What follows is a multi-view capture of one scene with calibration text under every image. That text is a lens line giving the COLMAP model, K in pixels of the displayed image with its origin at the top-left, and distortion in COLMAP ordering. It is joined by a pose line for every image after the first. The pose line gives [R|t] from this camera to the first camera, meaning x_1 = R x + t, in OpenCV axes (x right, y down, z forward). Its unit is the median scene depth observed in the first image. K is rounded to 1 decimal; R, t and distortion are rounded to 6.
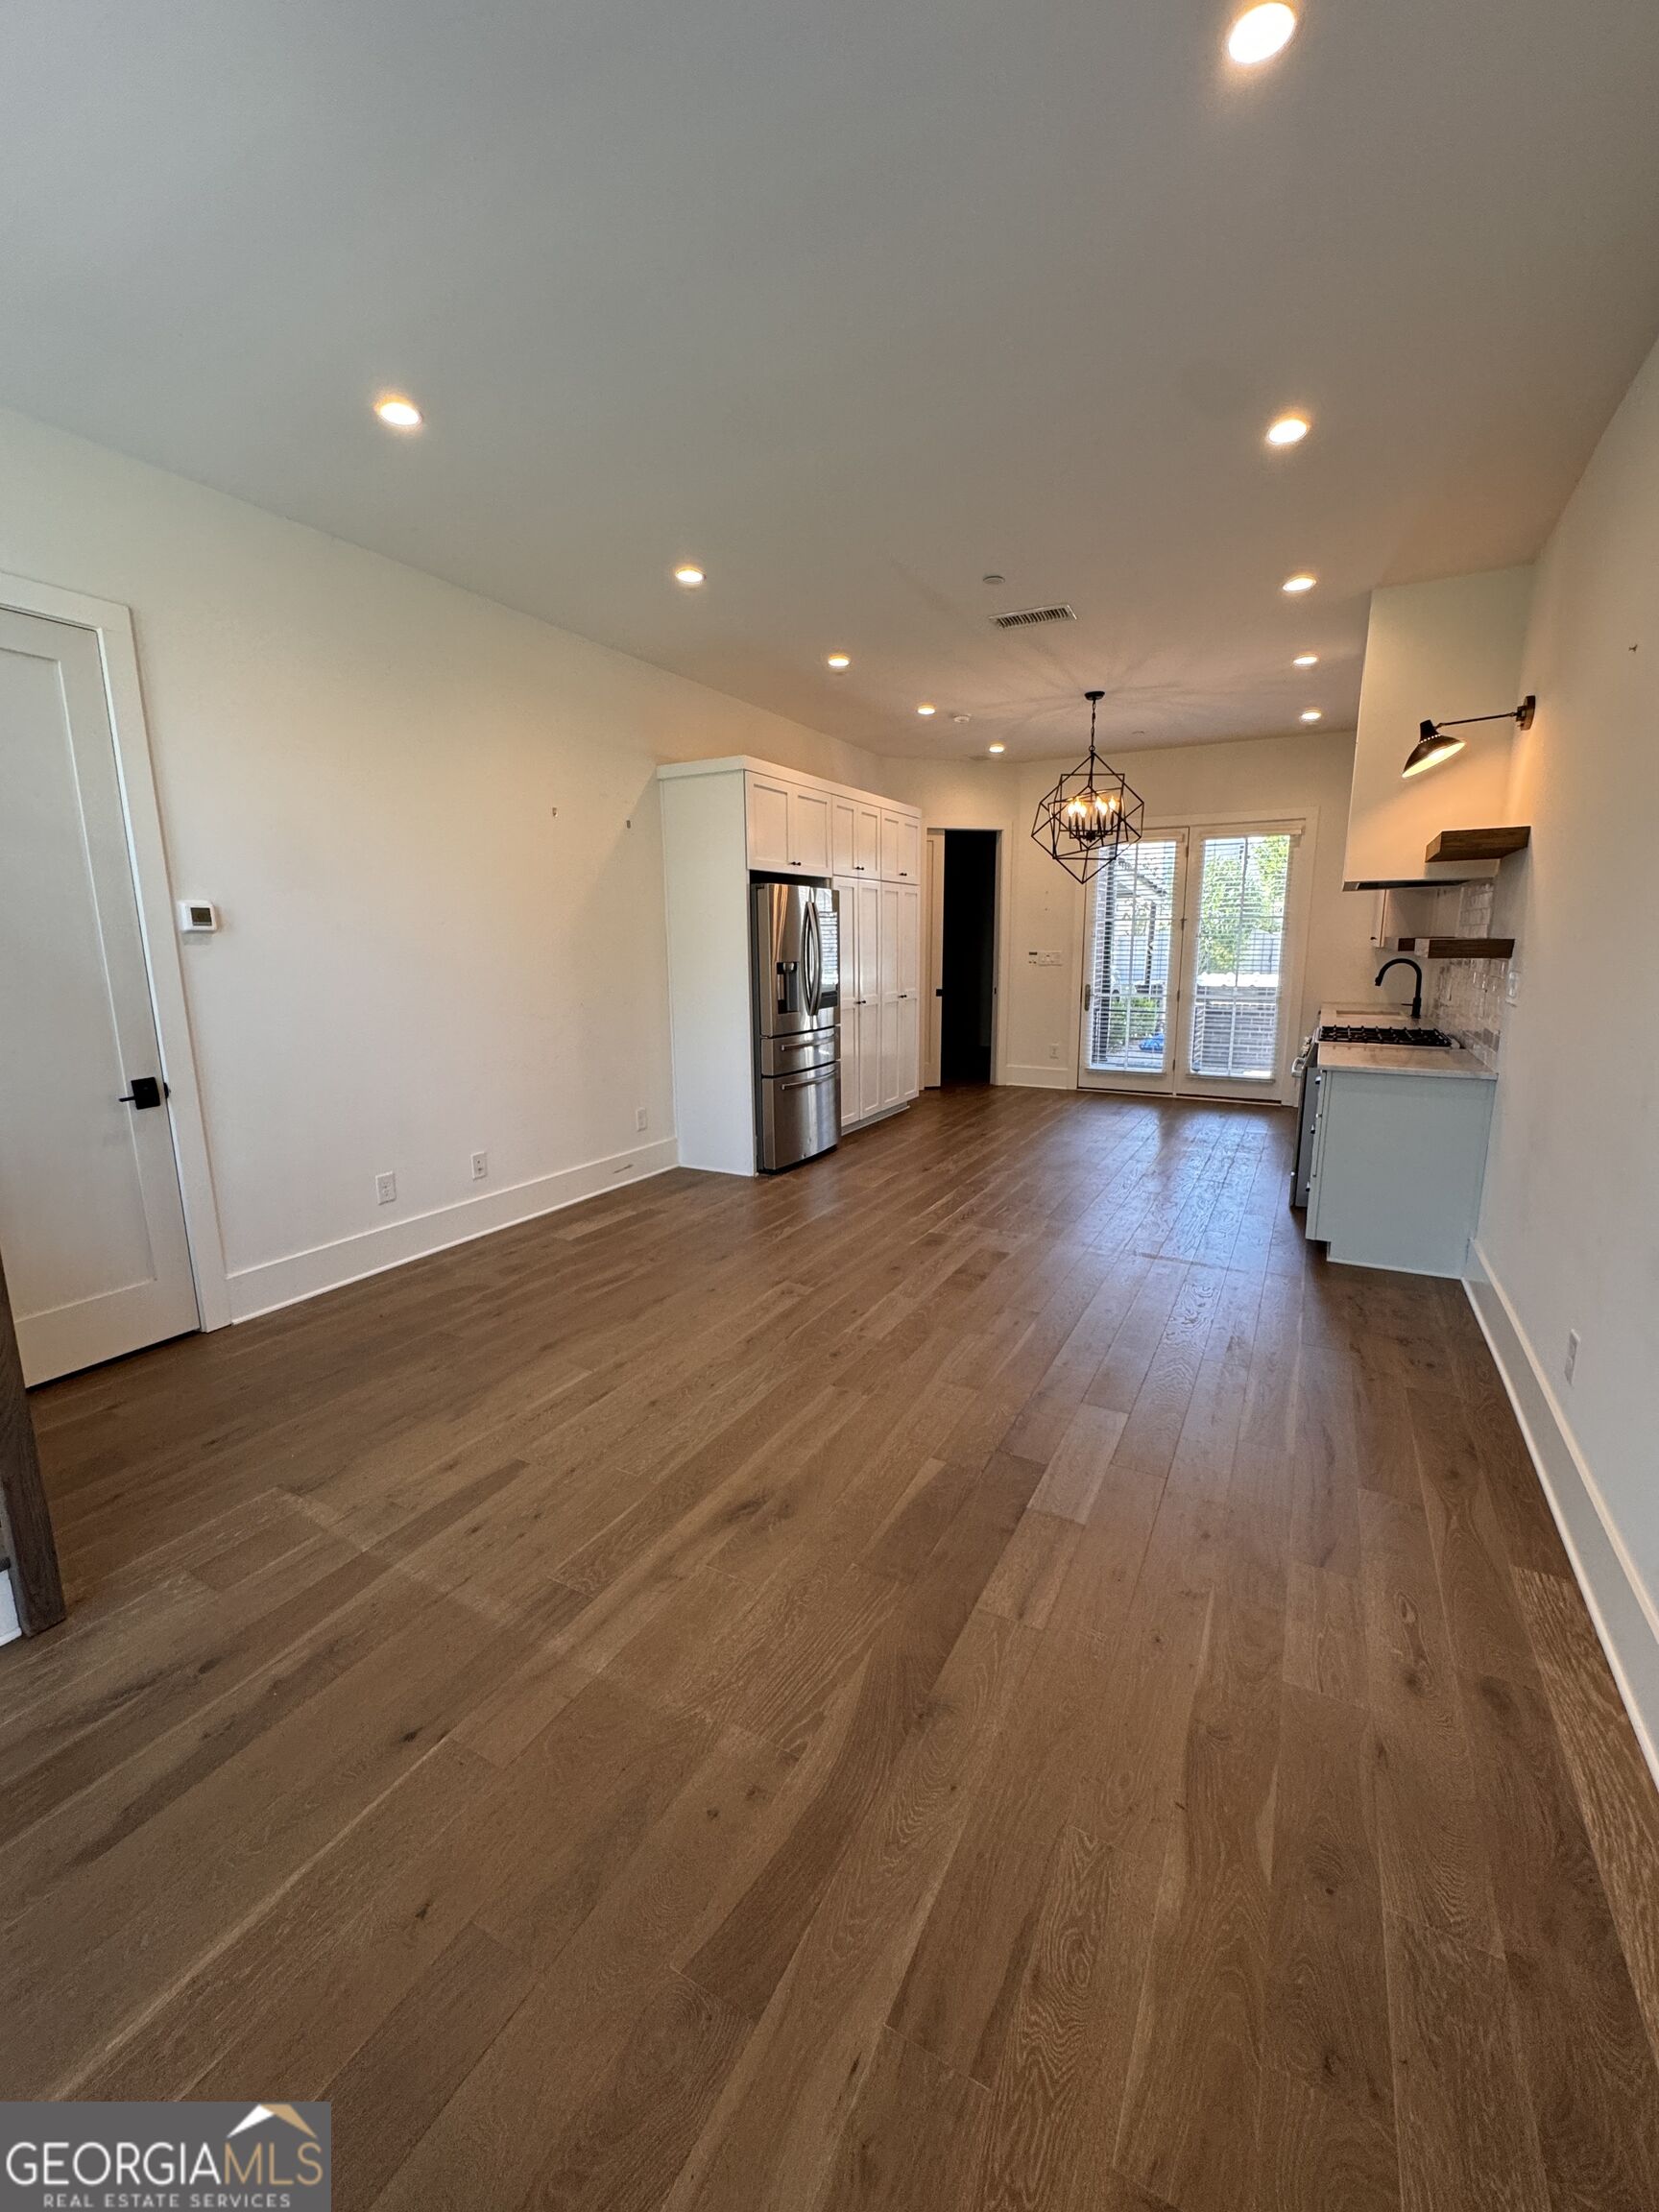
lens RADIAL K [[893.9, 0, 829.5], [0, 893.9, 1106.0], [0, 0, 1]] dist [0.000274, -0.000306]
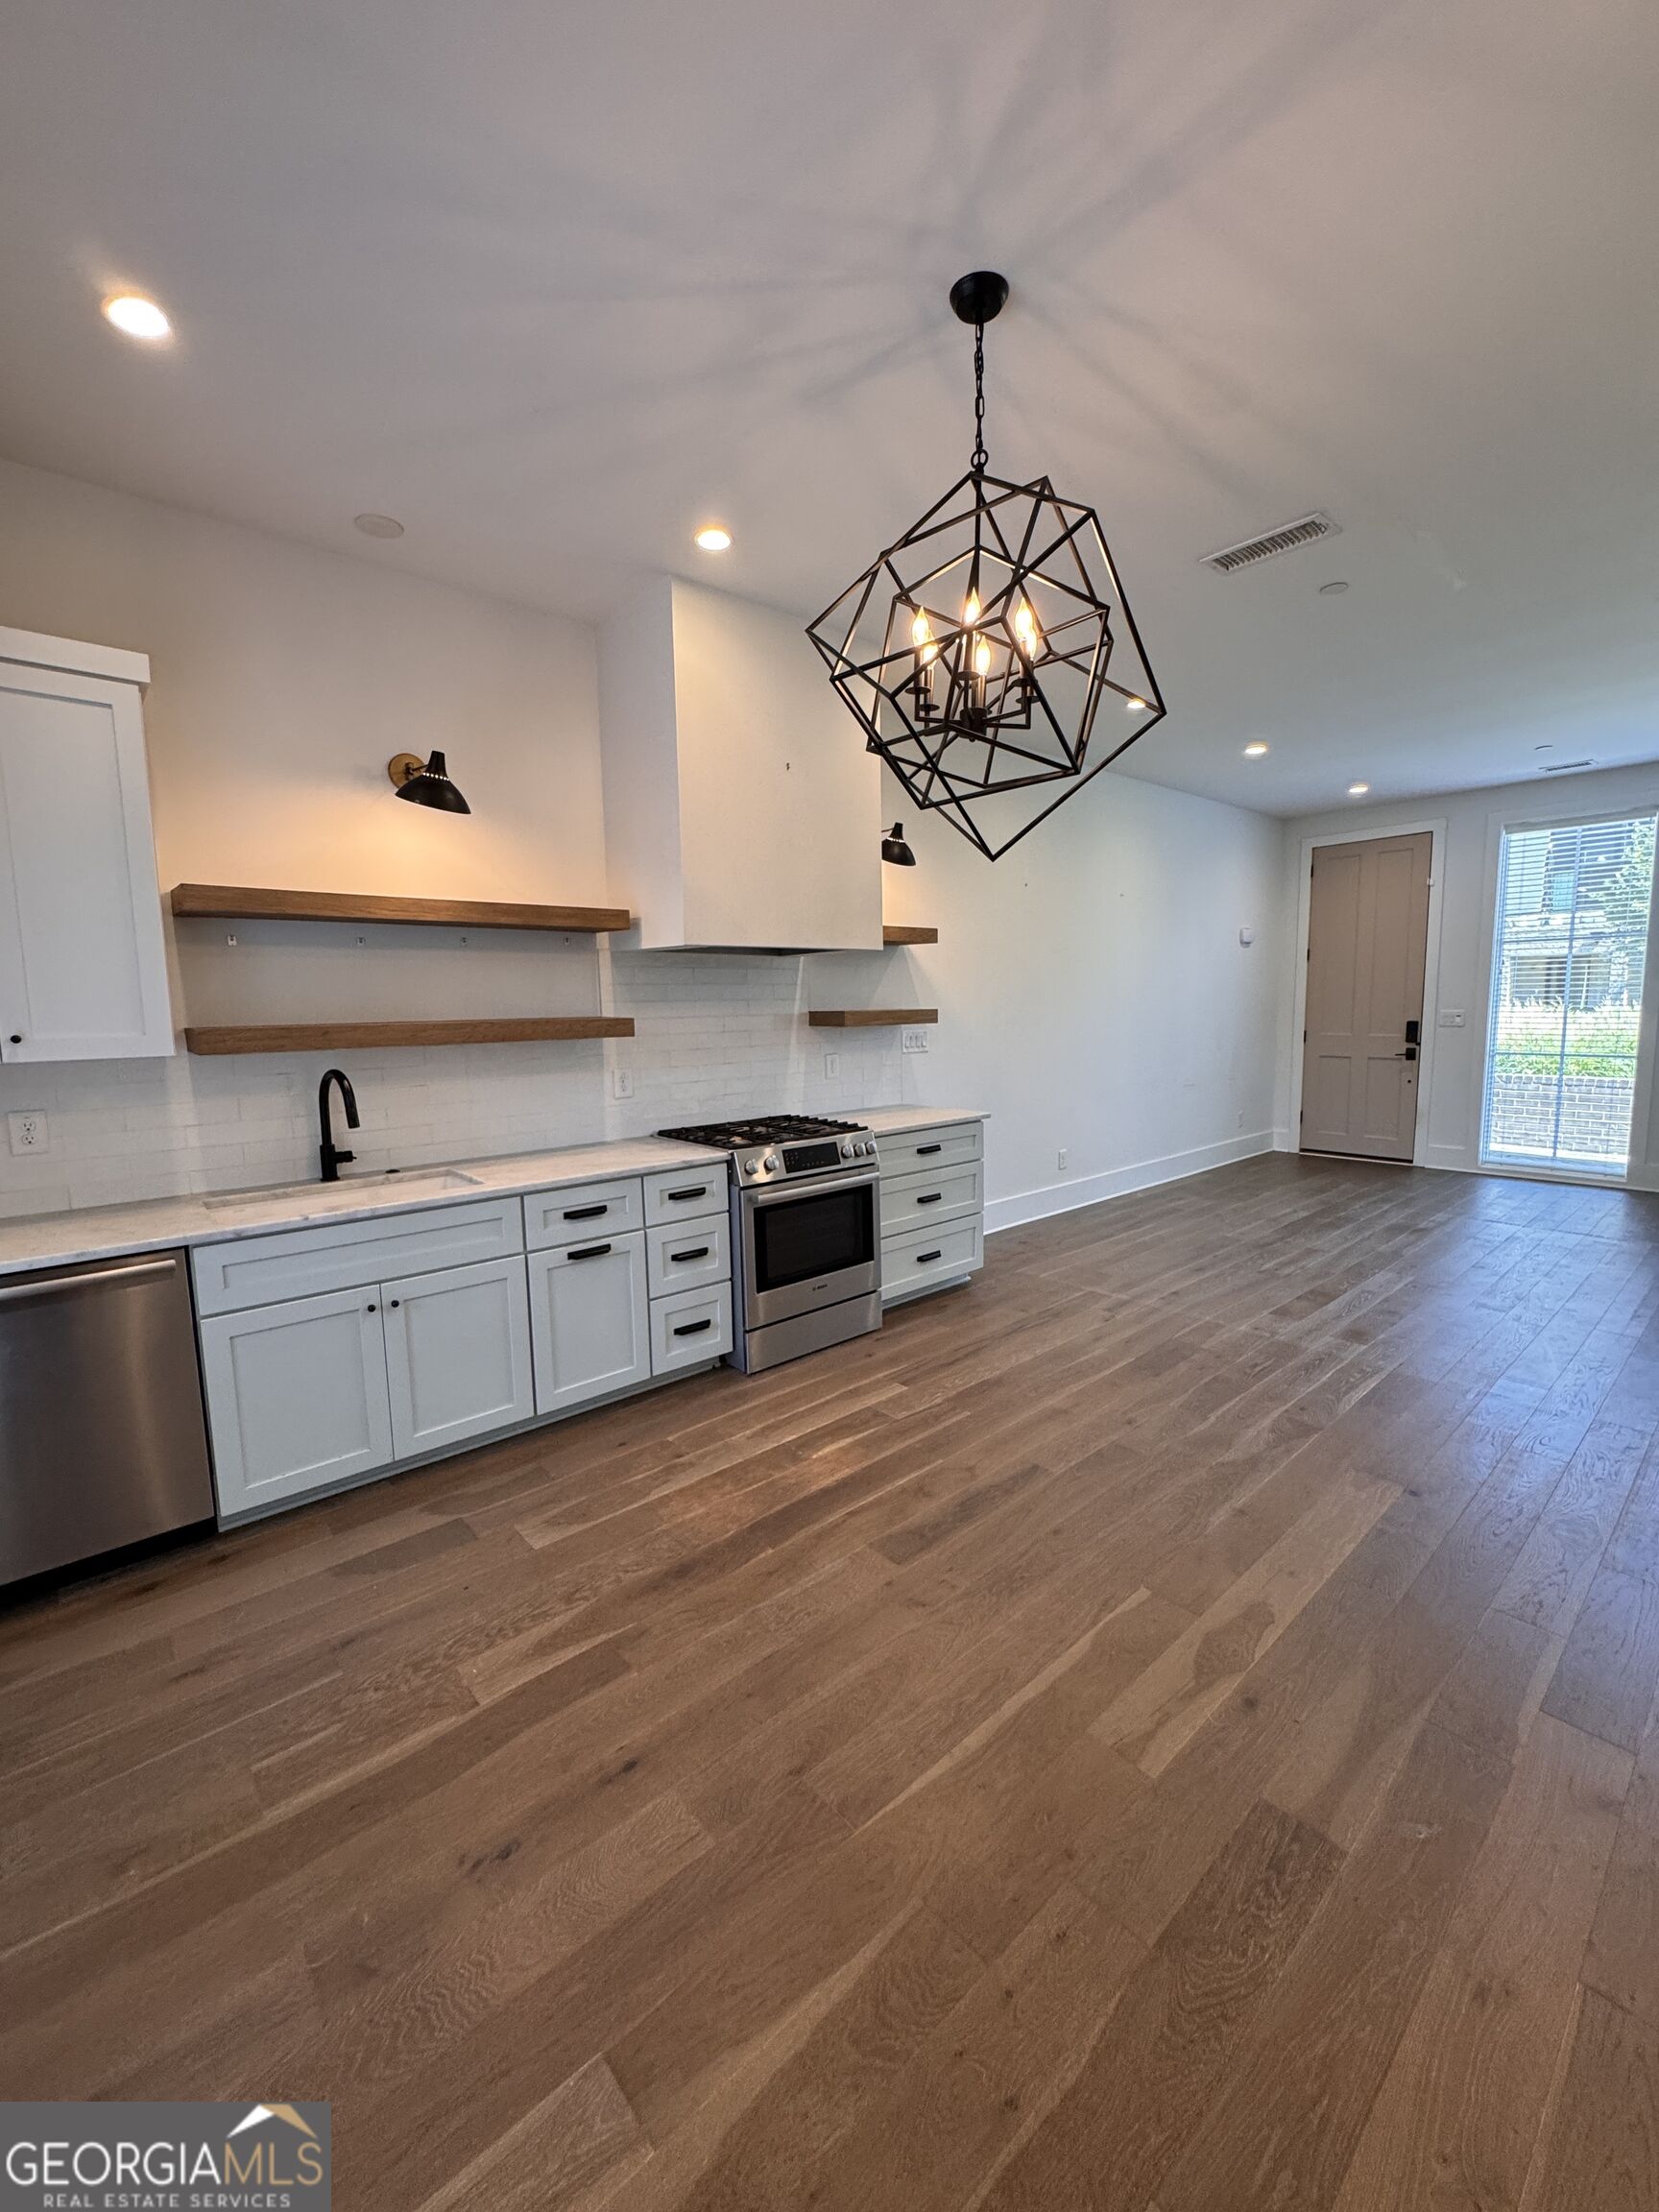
lens RADIAL K [[893.9, 0, 829.5], [0, 893.9, 1106.0], [0, 0, 1]] dist [0.000274, -0.000306]
pose [[-0.940786, -0.017003, 0.338574, 0.169450], [0.086934, 0.953242, 0.289434, -0.201241], [-0.327664, 0.301729, -0.895319, 1.026036]]
